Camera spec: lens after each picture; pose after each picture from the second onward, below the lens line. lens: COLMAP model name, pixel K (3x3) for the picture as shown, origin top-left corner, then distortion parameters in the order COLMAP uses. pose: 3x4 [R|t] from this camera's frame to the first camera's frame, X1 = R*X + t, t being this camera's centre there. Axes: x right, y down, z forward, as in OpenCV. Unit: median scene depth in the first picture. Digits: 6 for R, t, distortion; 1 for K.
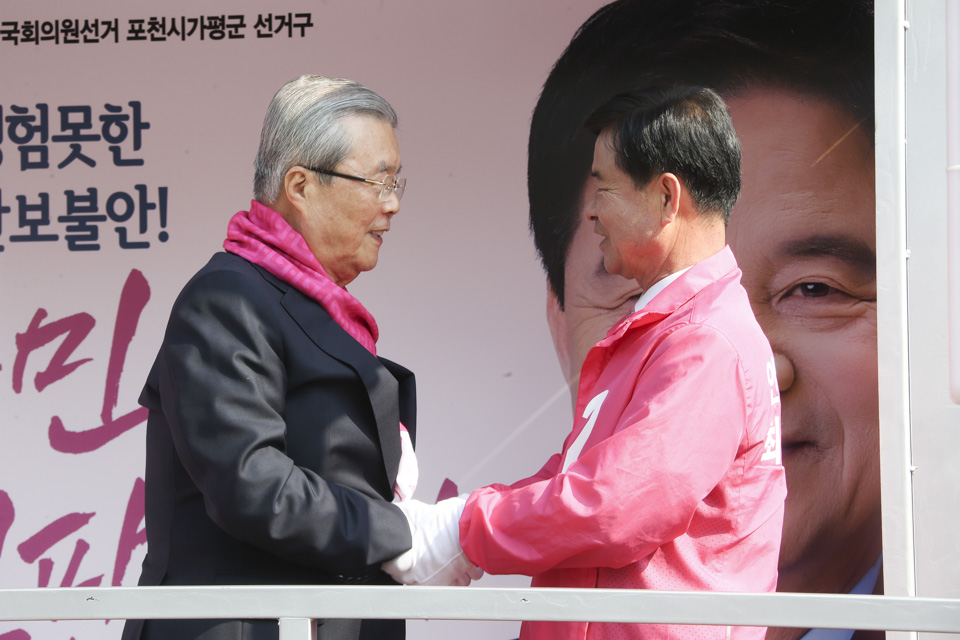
lens RADIAL K [[3134.1, 0, 450.1], [0, 3134.1, 307.8], [0, 0, 1]] dist [0.776332, 0.000000]
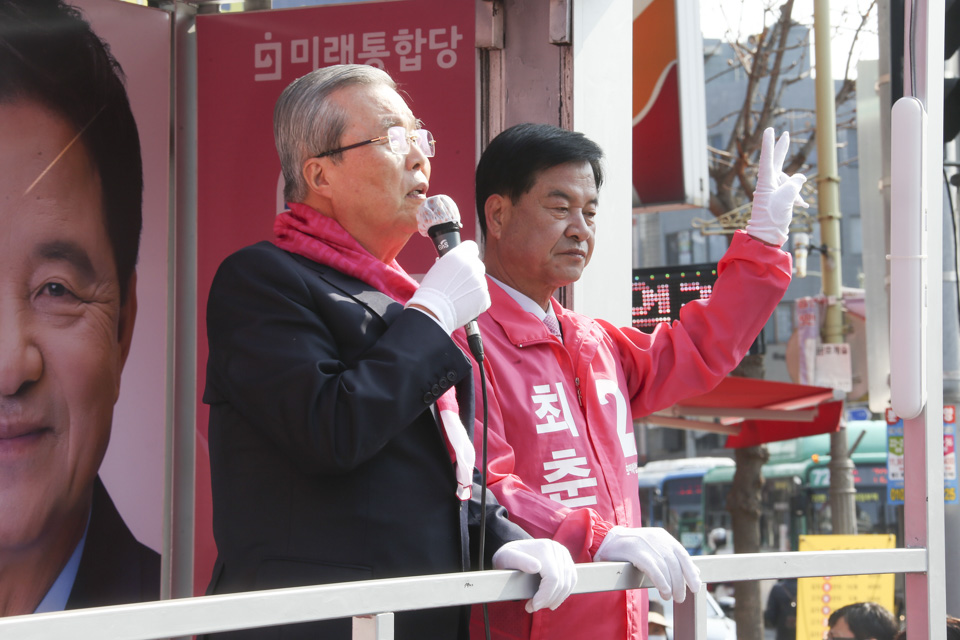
lens RADIAL K [[2892.9, 0, 480.5], [0, 2892.9, 323.1], [0, 0, 1]] dist [0.692880, 0.000000]
pose [[0.333926, 0.042072, 0.941660, -0.755925], [-0.060722, 0.997889, -0.023051, 0.019432], [-0.940641, -0.049483, 0.335775, 0.495022]]
